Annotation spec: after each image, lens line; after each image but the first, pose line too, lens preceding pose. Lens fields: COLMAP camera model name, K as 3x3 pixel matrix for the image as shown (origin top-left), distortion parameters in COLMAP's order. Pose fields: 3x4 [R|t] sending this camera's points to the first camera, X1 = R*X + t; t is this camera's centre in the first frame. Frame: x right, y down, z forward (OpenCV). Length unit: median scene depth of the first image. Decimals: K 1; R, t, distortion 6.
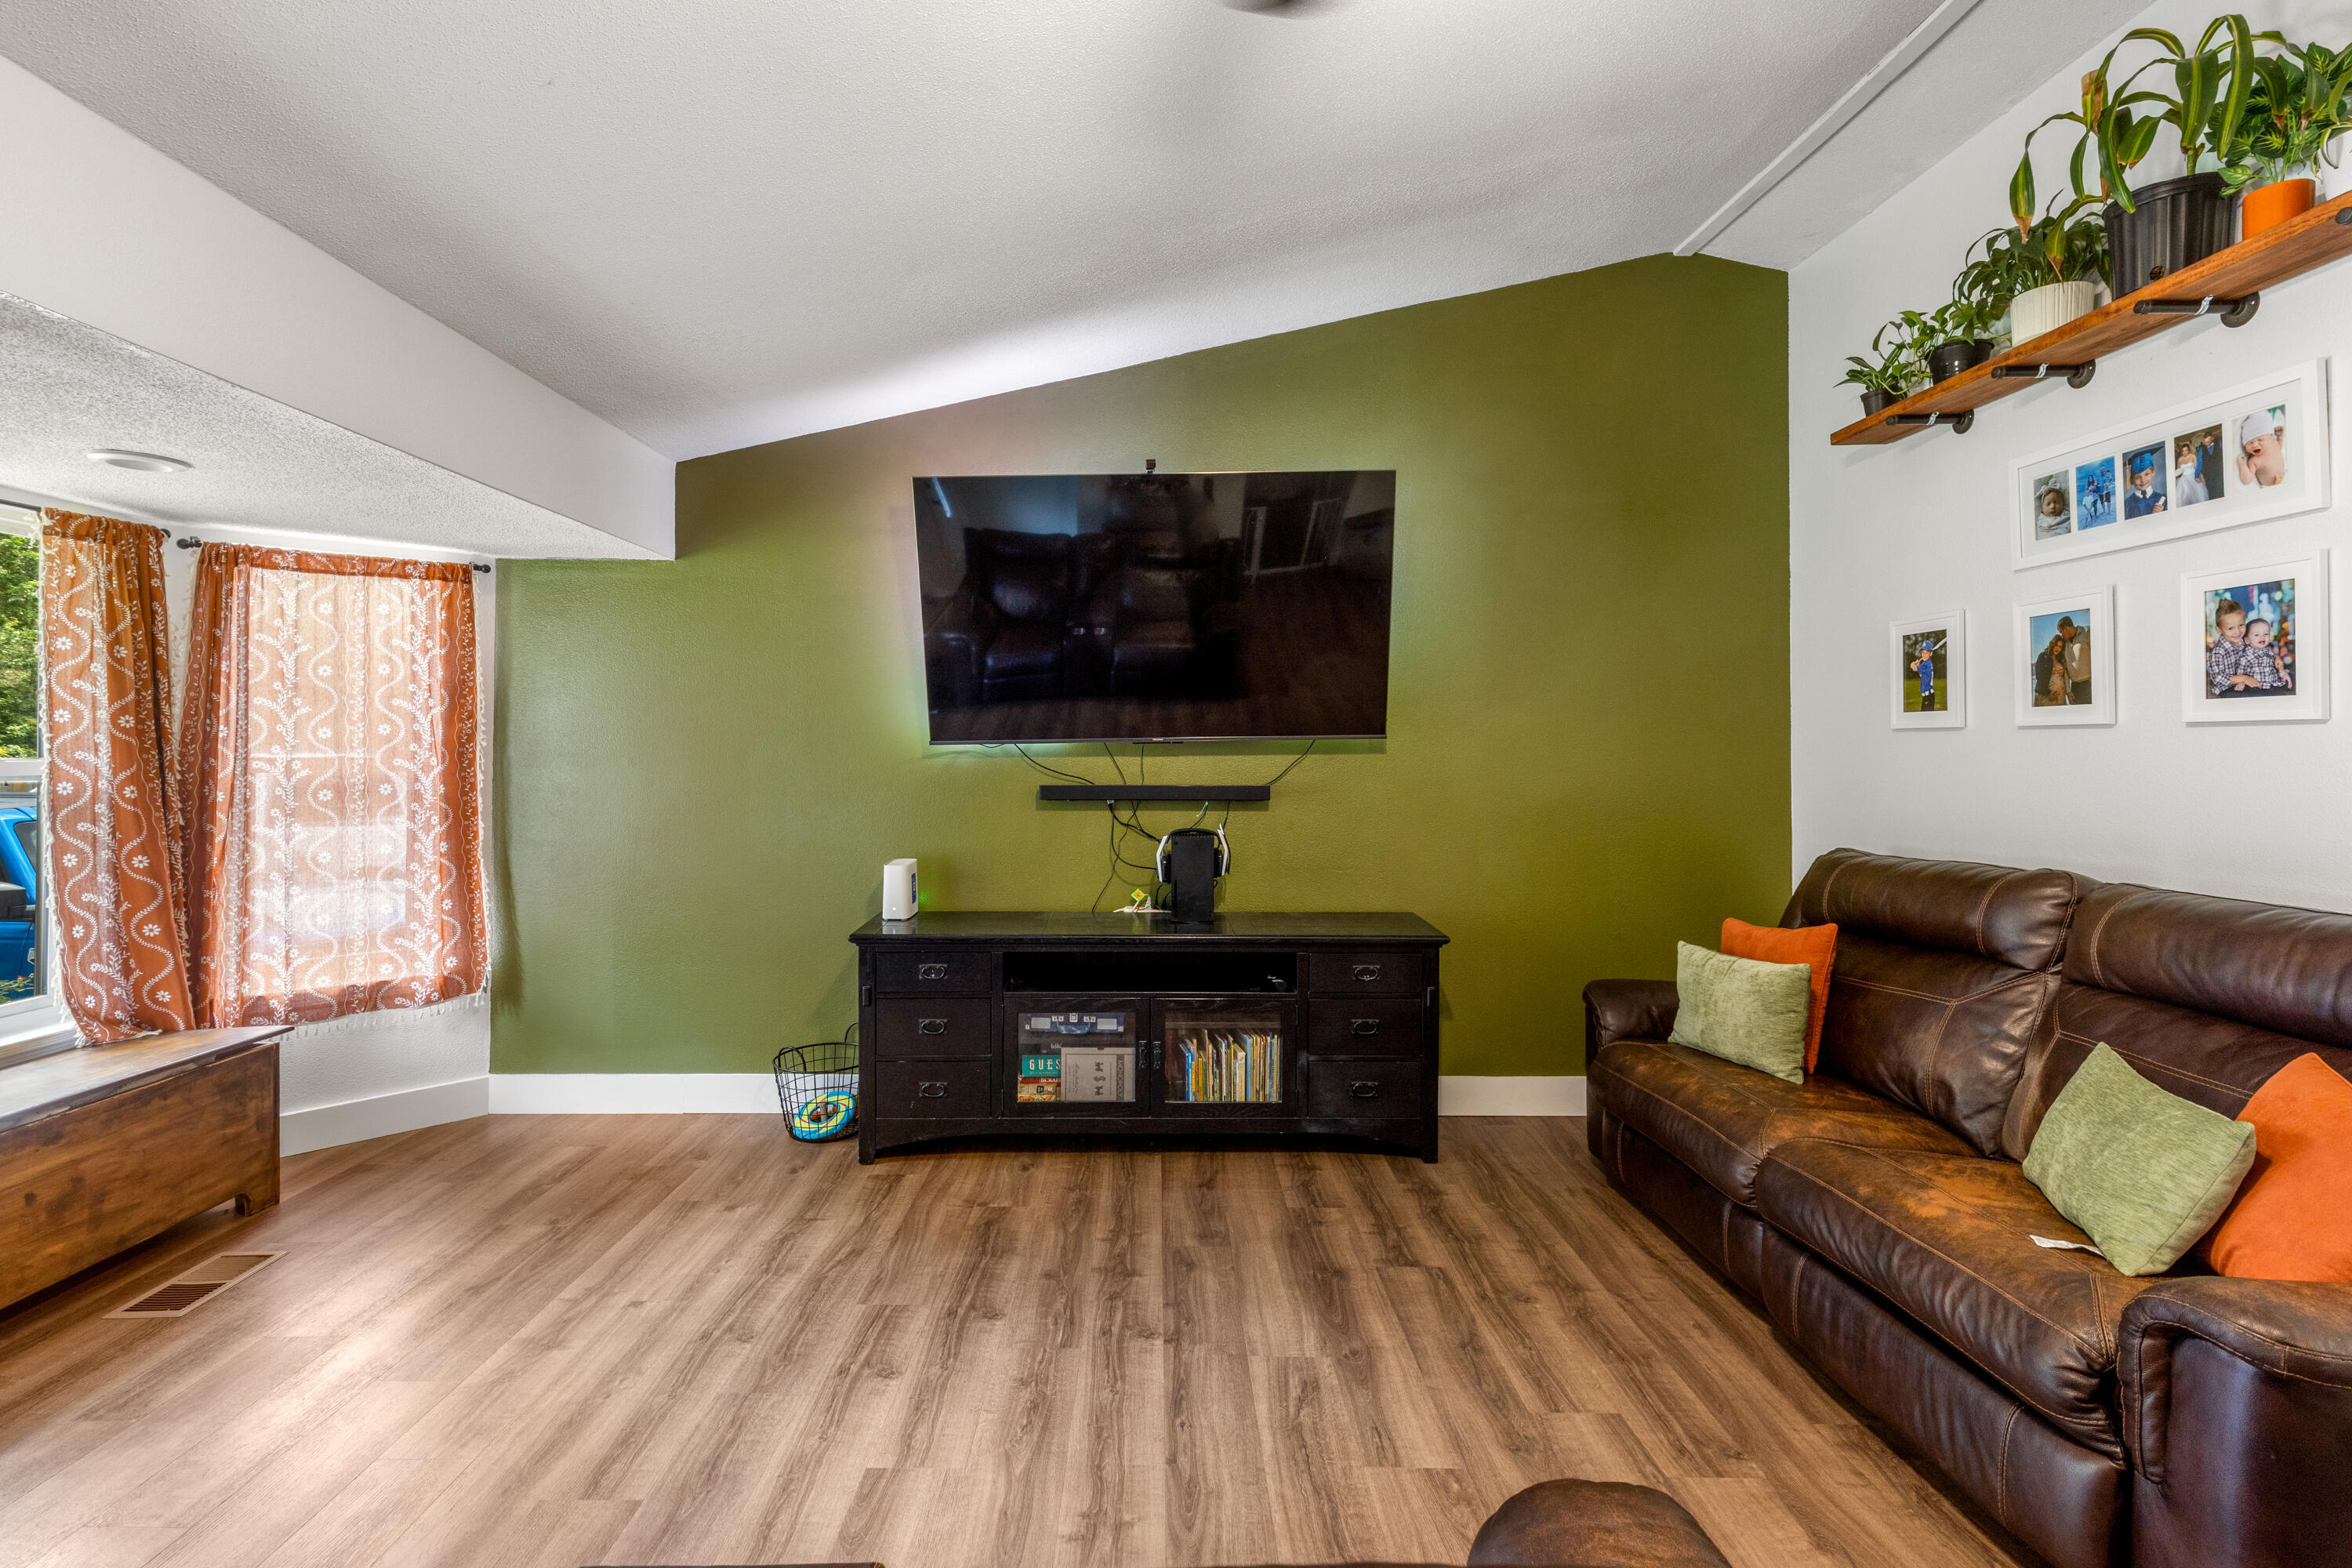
lens RADIAL K [[1087.7, 0, 1168.0], [0, 1087.7, 742.0], [0, 0, 1]] dist [0.005649, 0.000219]
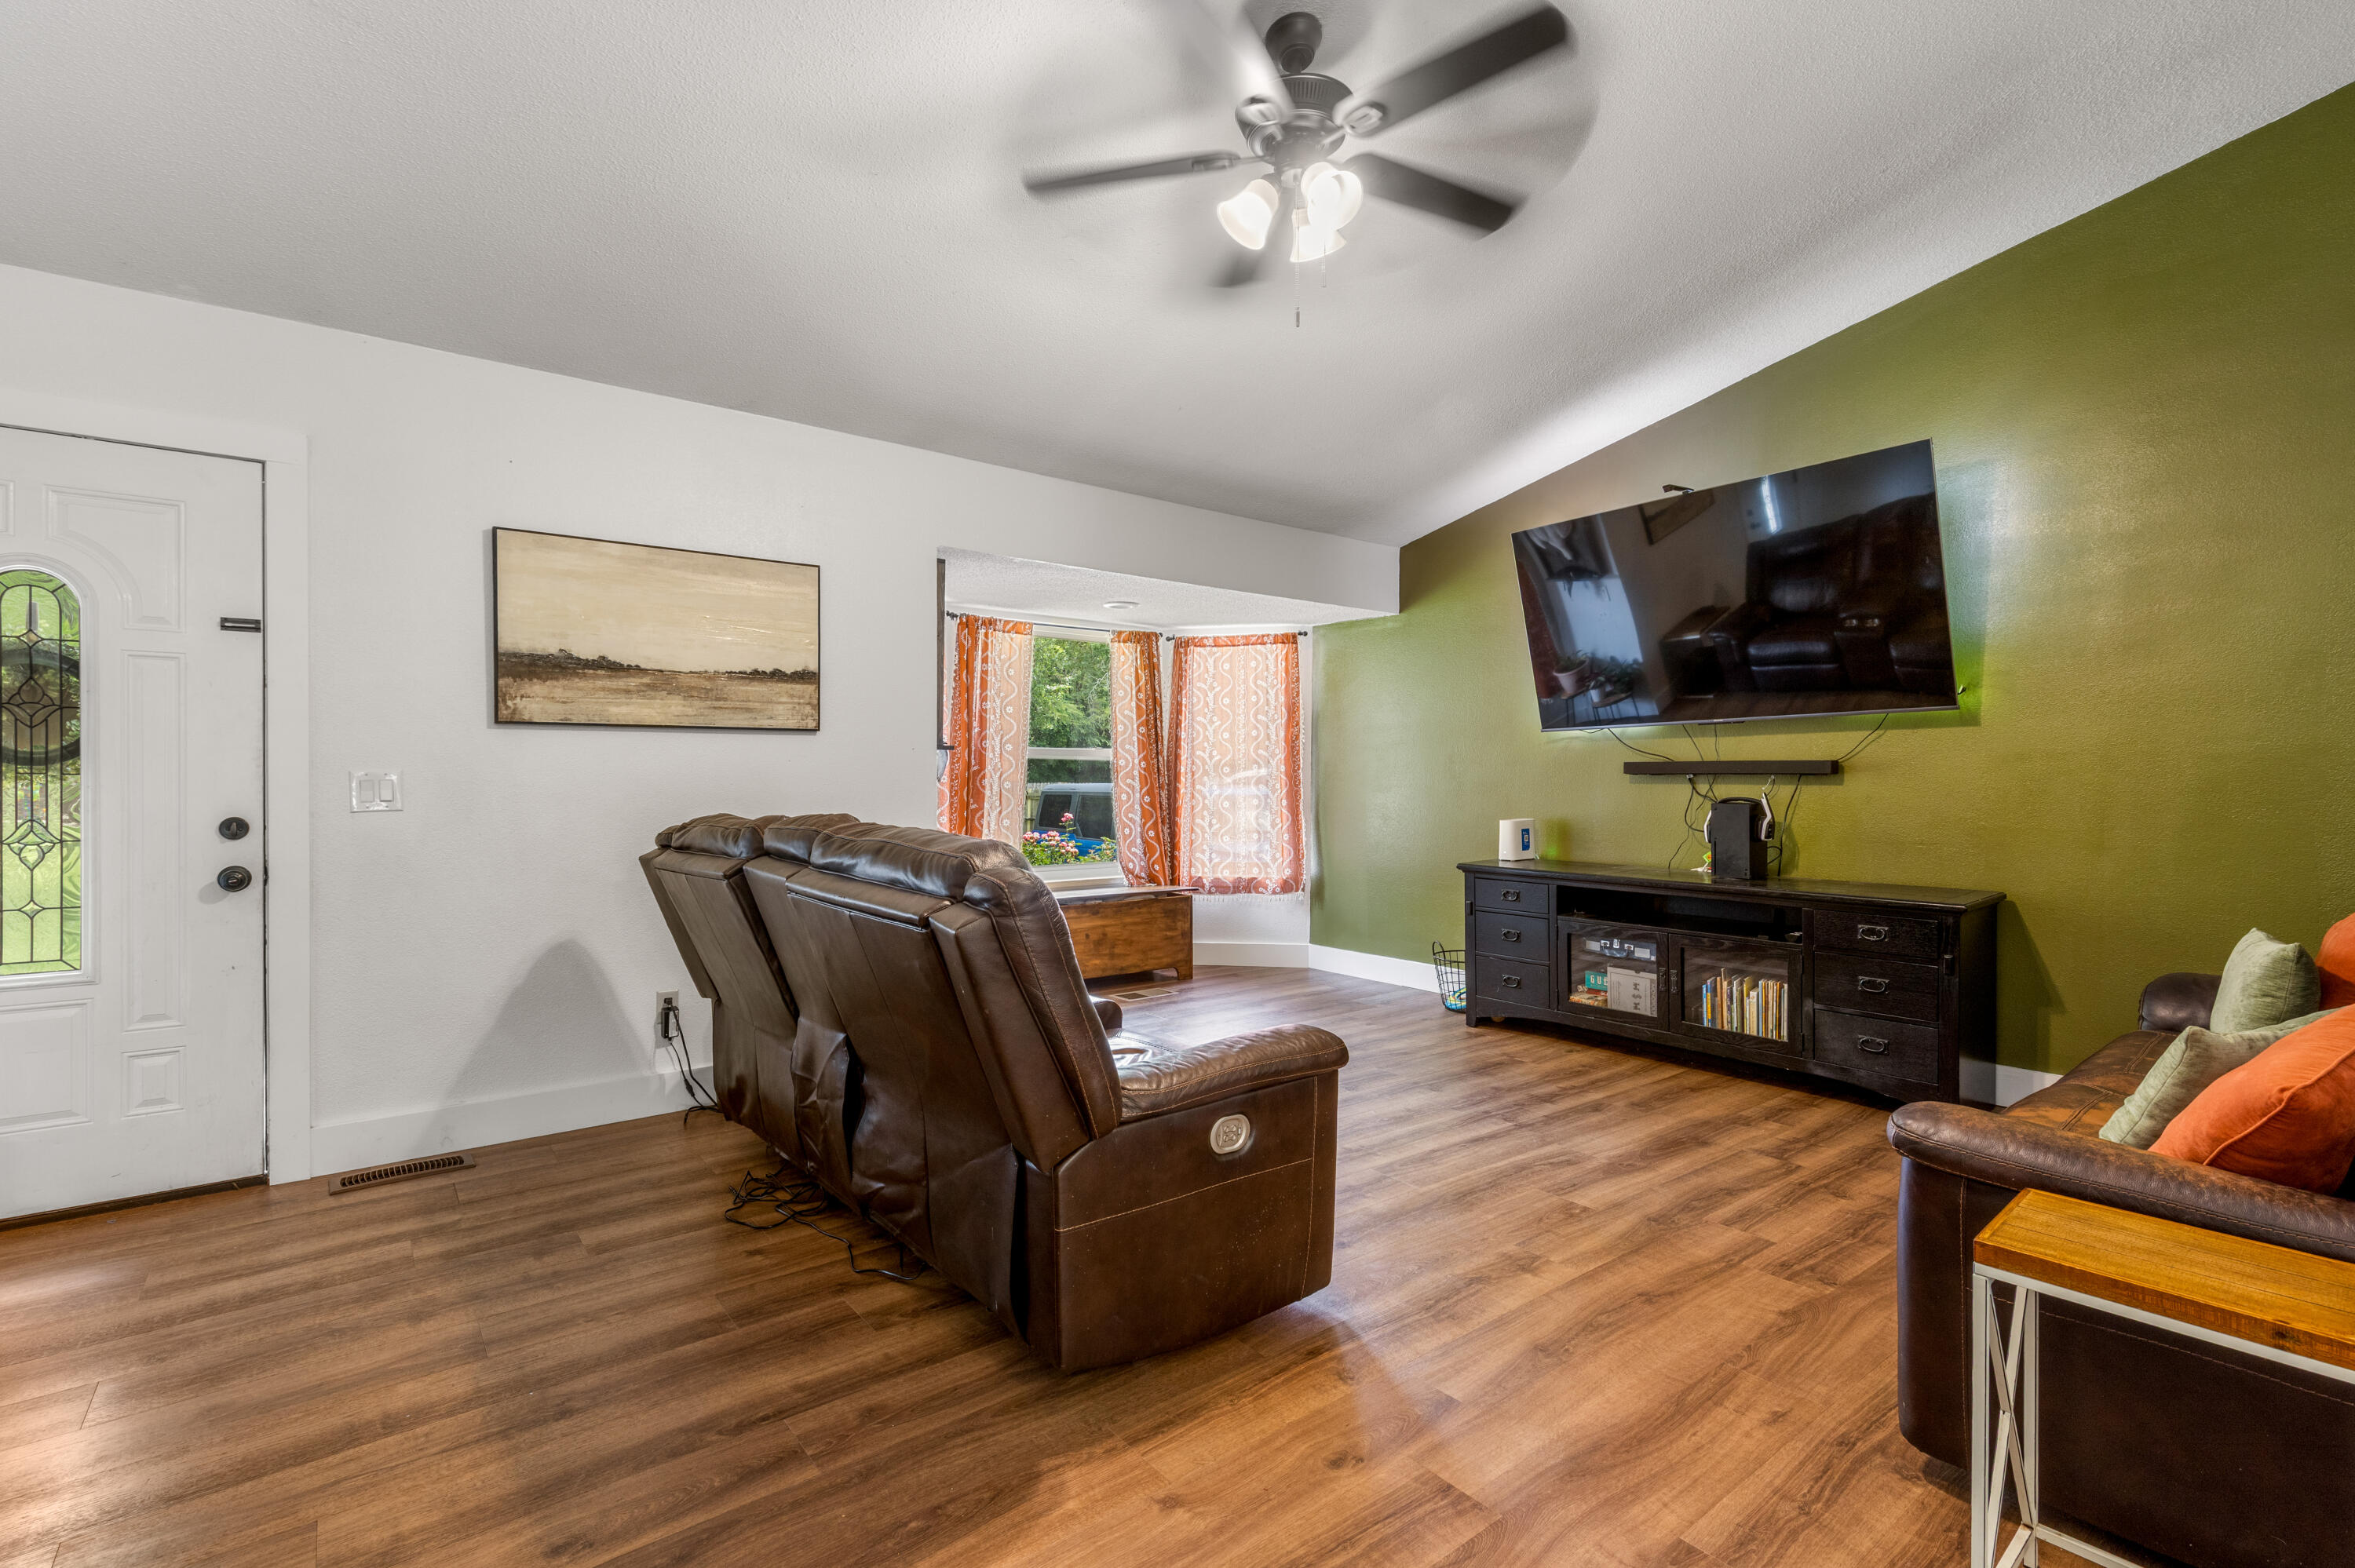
lens RADIAL K [[1070.5, 0, 1177.5], [0, 1070.5, 784.0], [0, 0, 1]] dist [0.001263, -0.006237]
pose [[0.615363, 0.003420, -0.788237, 0.579028], [0.005003, 0.999953, 0.008245, 0.057945], [0.788228, -0.009017, 0.615317, -0.153078]]
